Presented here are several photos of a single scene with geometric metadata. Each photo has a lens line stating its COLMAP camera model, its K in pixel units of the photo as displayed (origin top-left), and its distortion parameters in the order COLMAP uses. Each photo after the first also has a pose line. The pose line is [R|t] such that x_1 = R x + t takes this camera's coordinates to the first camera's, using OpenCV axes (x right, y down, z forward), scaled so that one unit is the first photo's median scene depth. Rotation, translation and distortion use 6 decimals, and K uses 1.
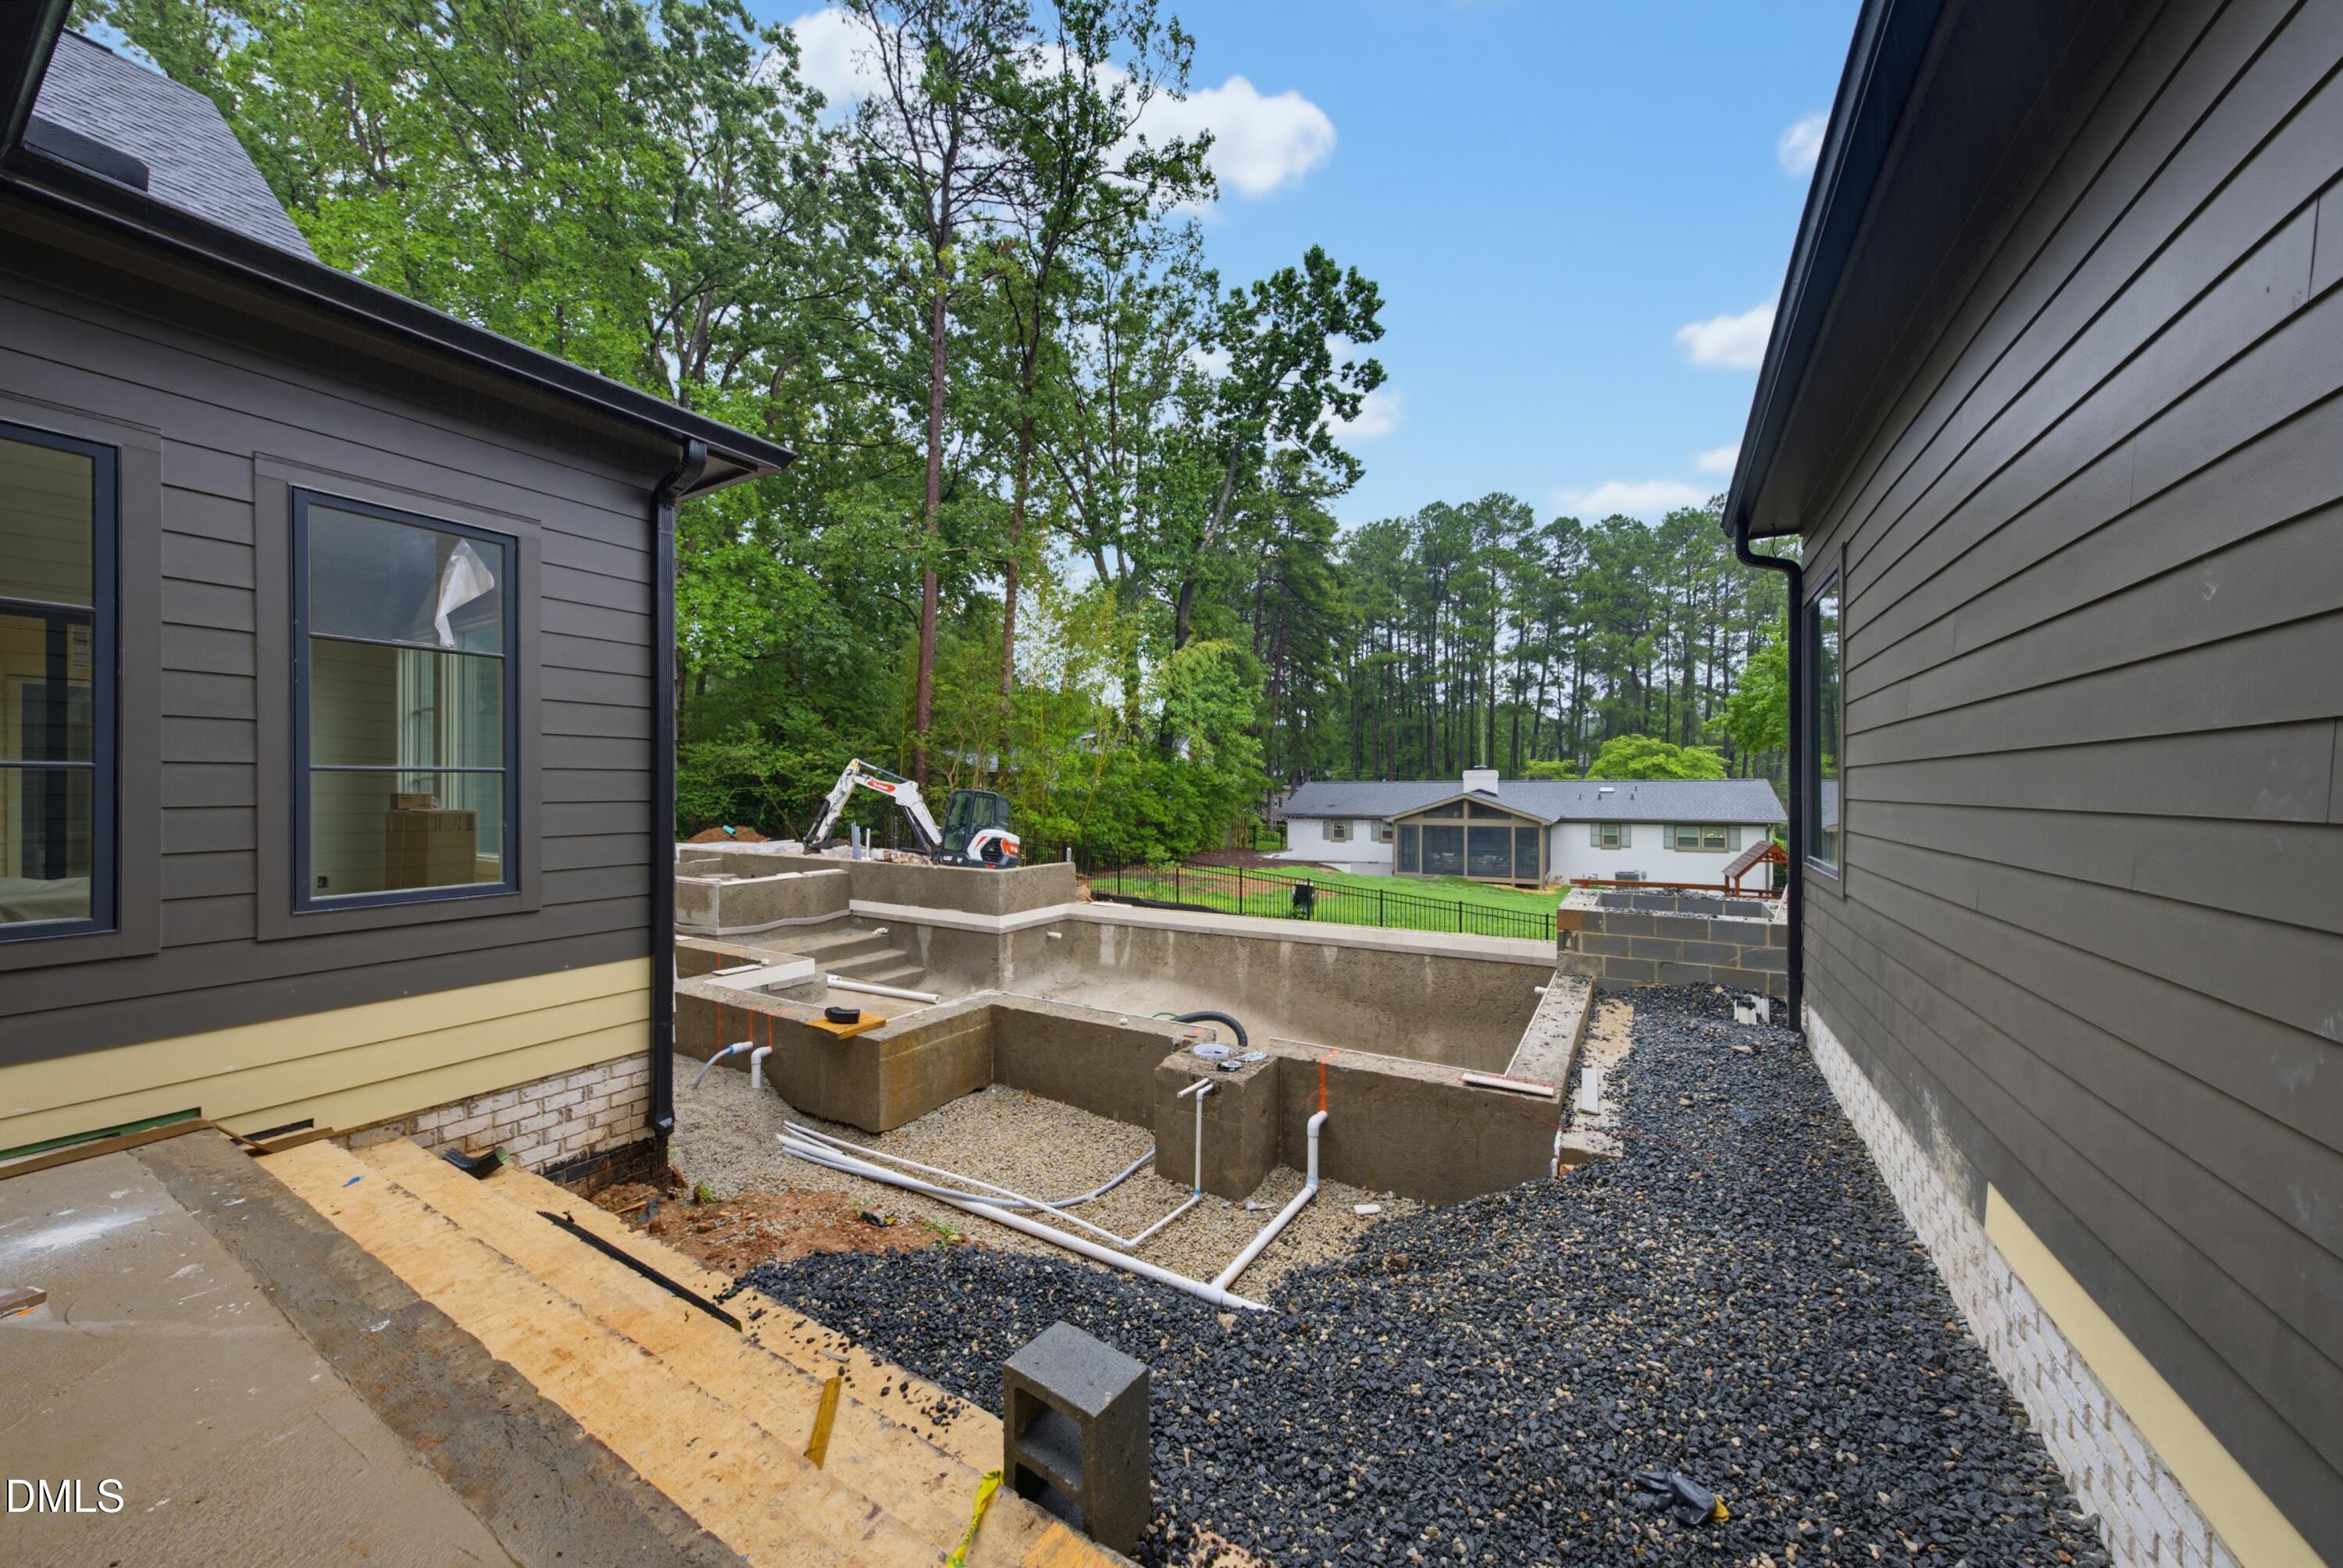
lens RADIAL K [[802.5, 0, 1176.4], [0, 802.5, 794.1], [0, 0, 1]] dist [-0.012066, 0.008107]
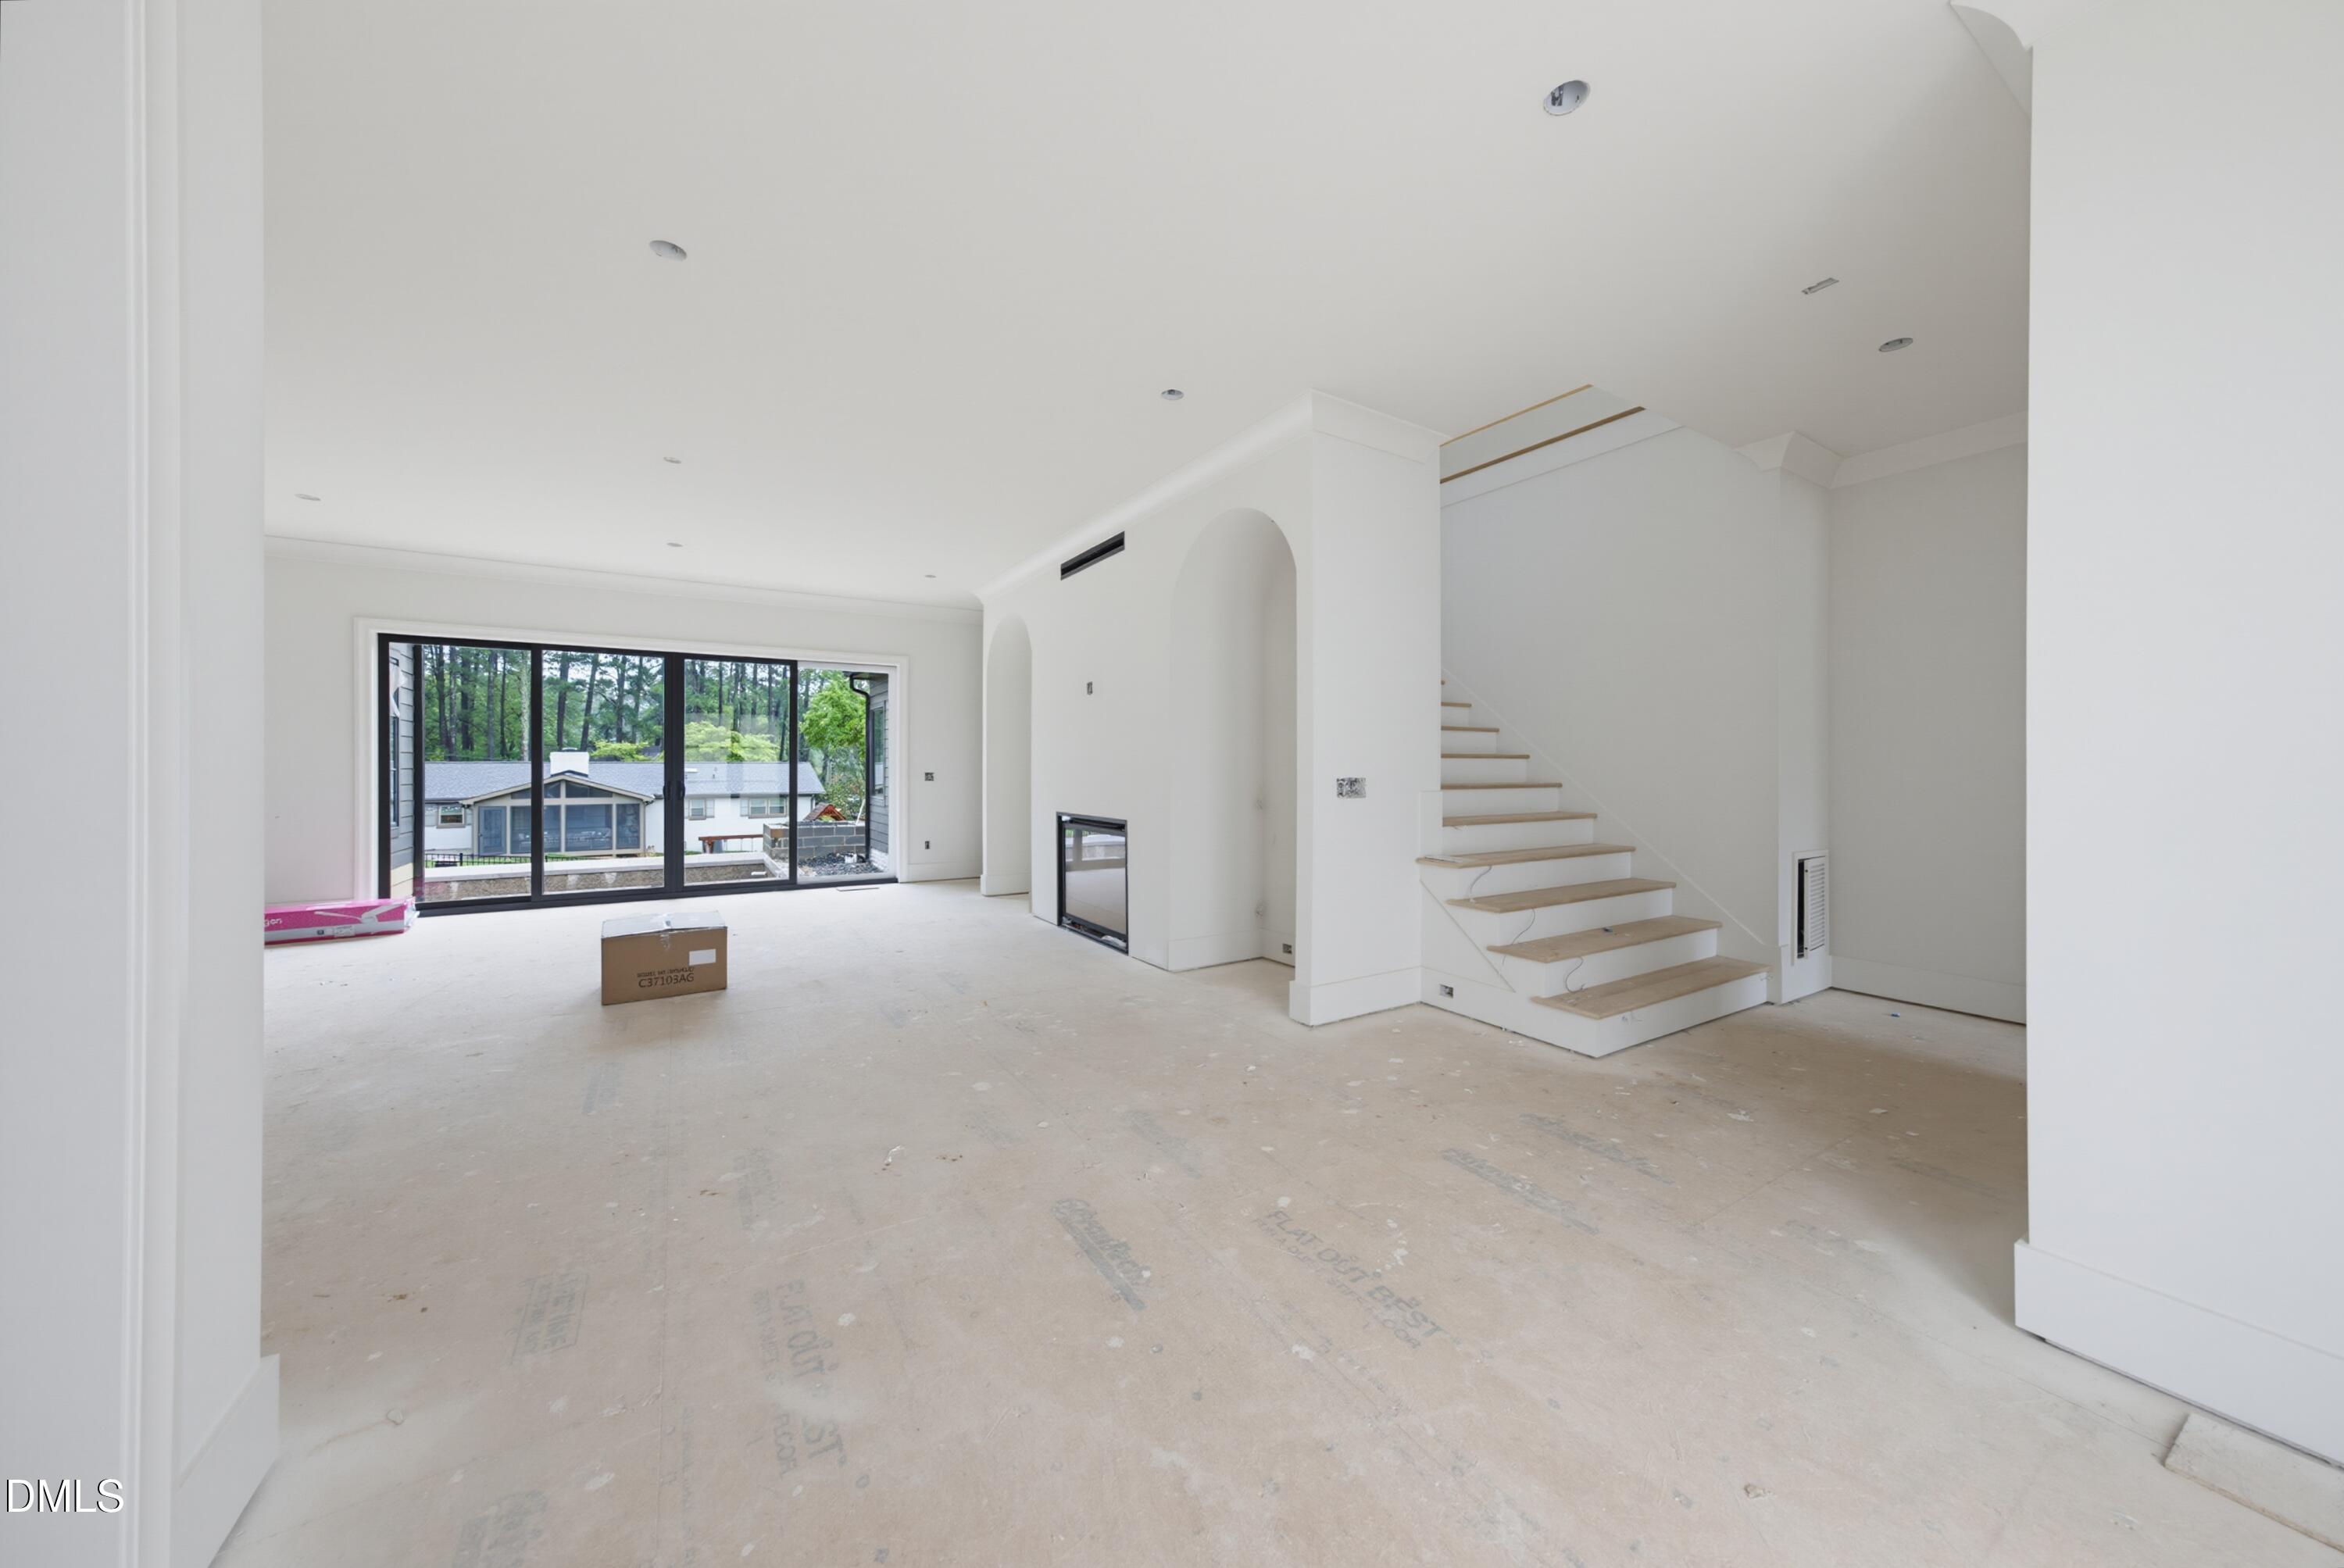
lens RADIAL K [[802.8, 0, 1185.6], [0, 802.8, 772.3], [0, 0, 1]] dist [-0.012066, 0.008107]
pose [[0.457680, -0.004204, 0.889107, -0.360231], [0.005111, 0.999985, 0.002098, -0.003060], [-0.889102, 0.003584, 0.457695, -0.378851]]
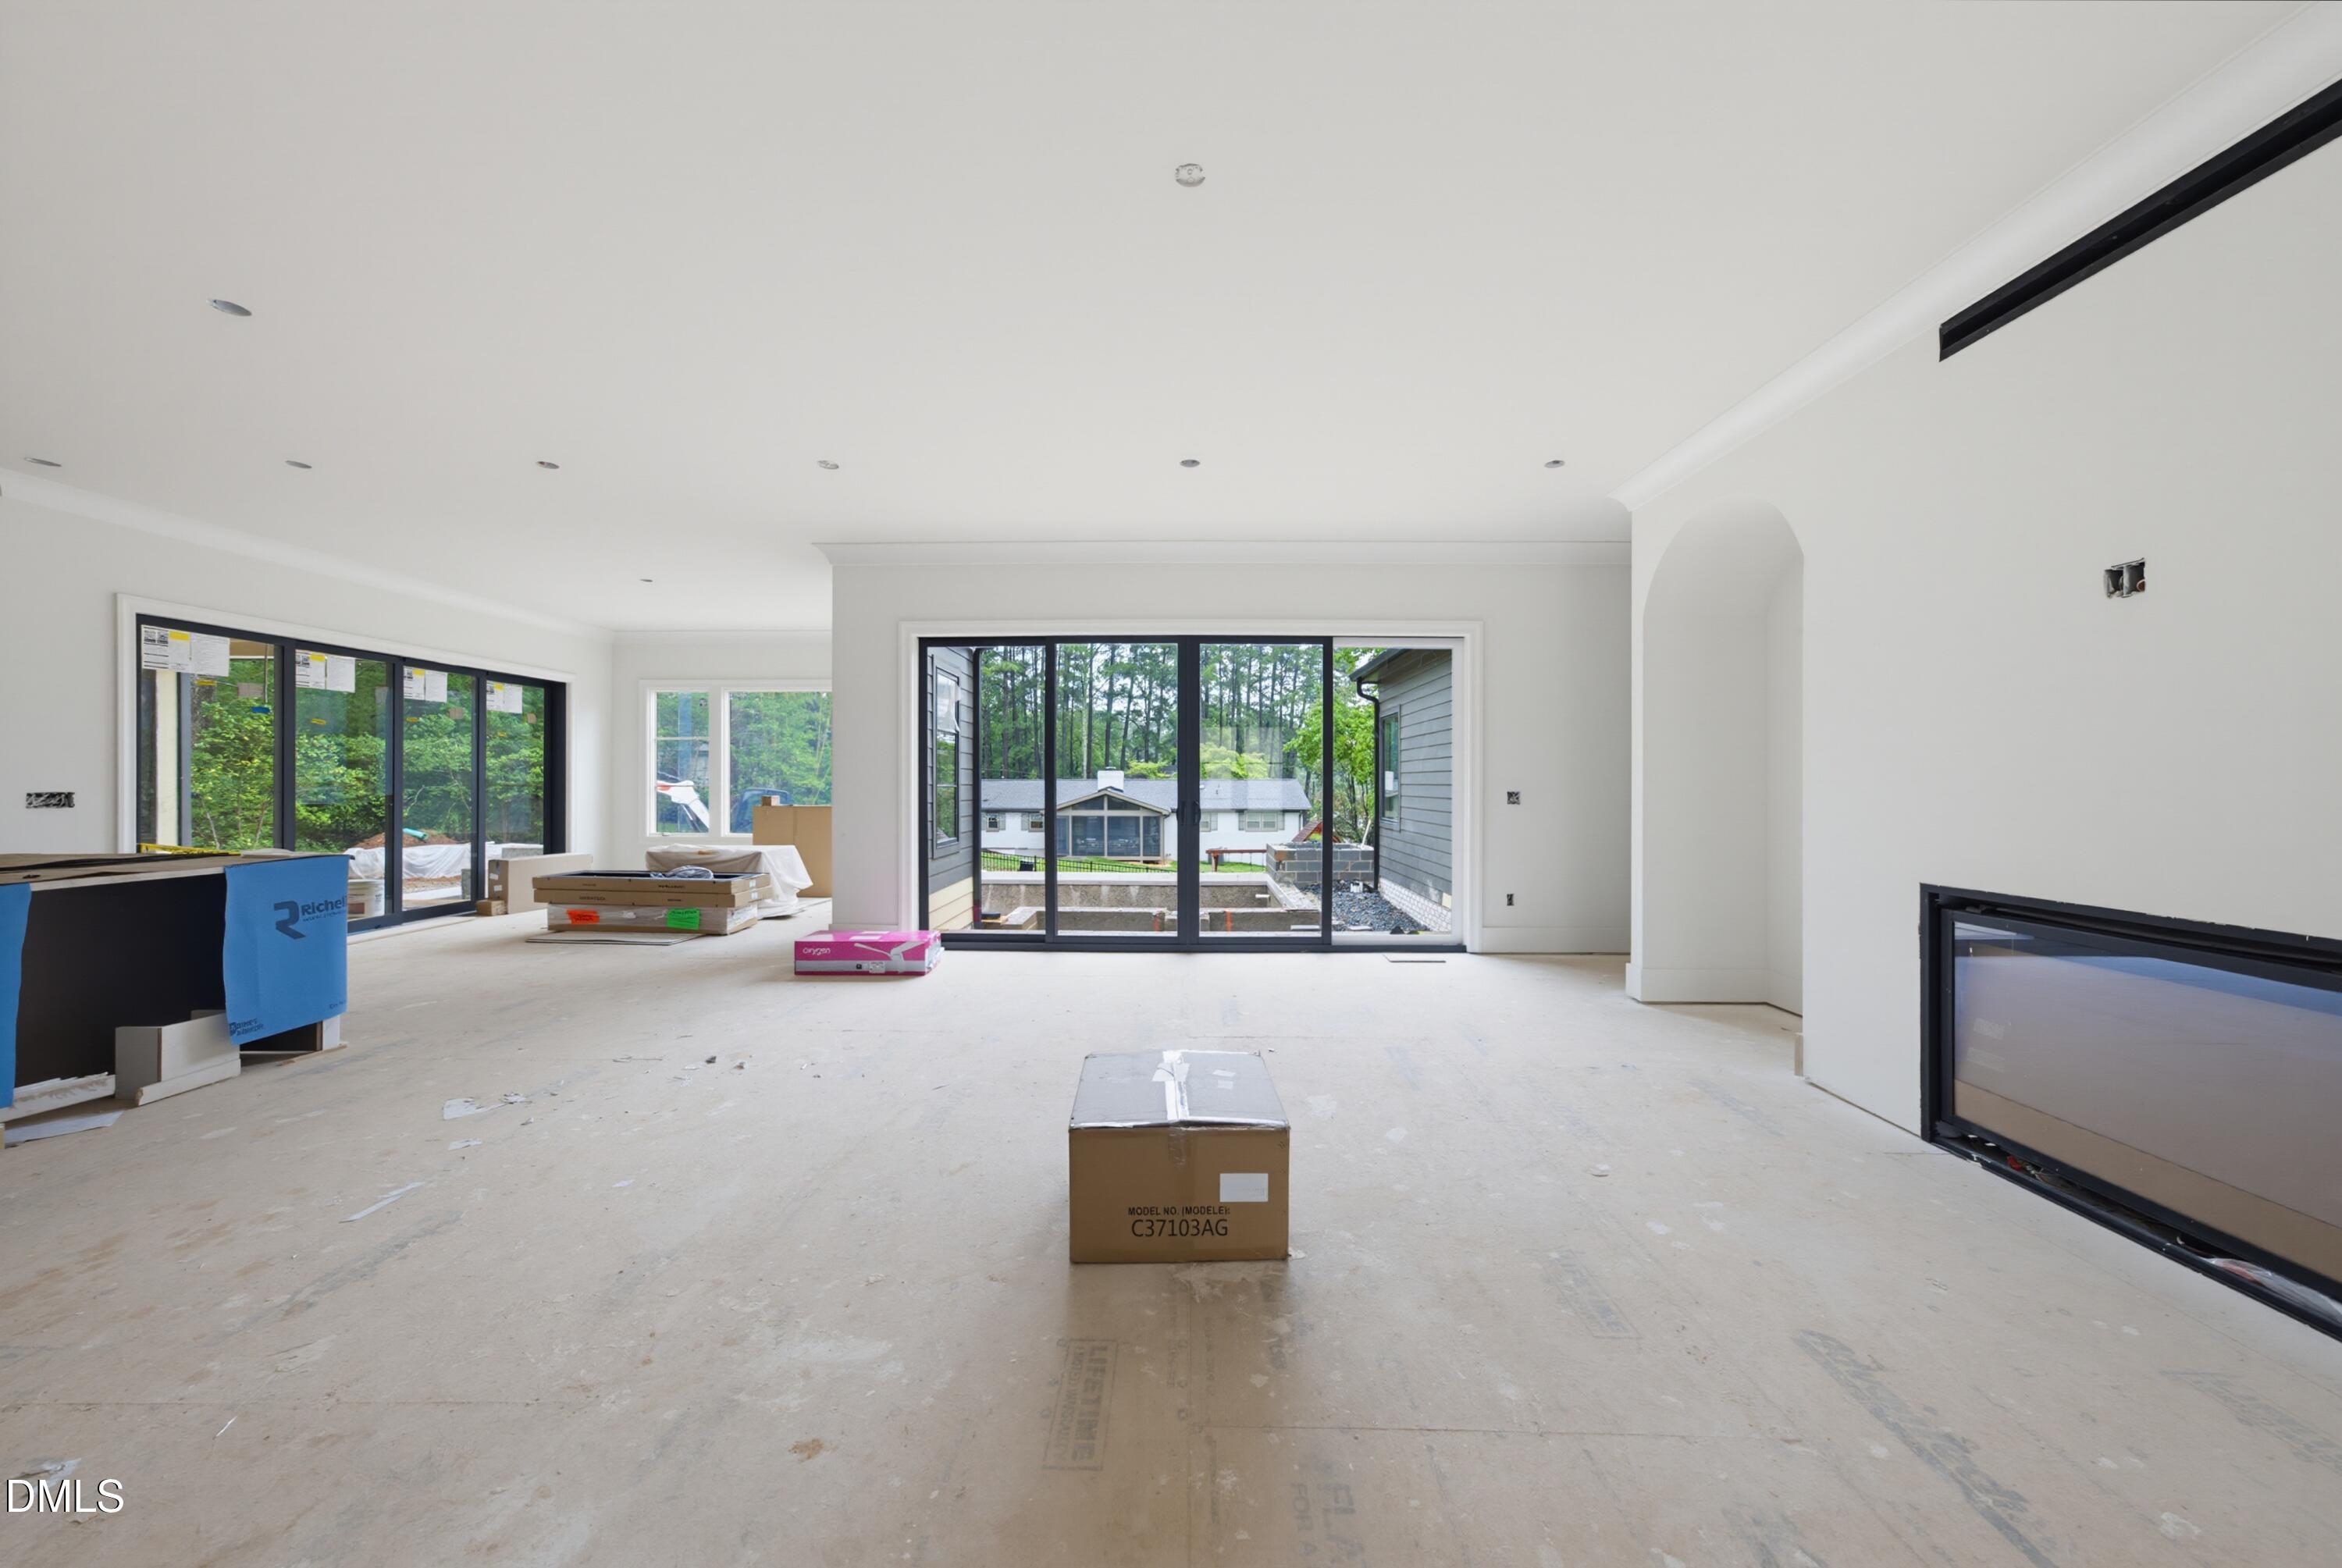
lens RADIAL K [[802.1, 0, 1173.3], [0, 802.1, 774.5], [0, 0, 1]] dist [-0.012066, 0.008107]
pose [[0.871967, 0.007011, 0.489514, -0.281538], [0.002029, 0.999837, -0.017935, -0.003618], [-0.489560, 0.016632, 0.871811, -0.240807]]
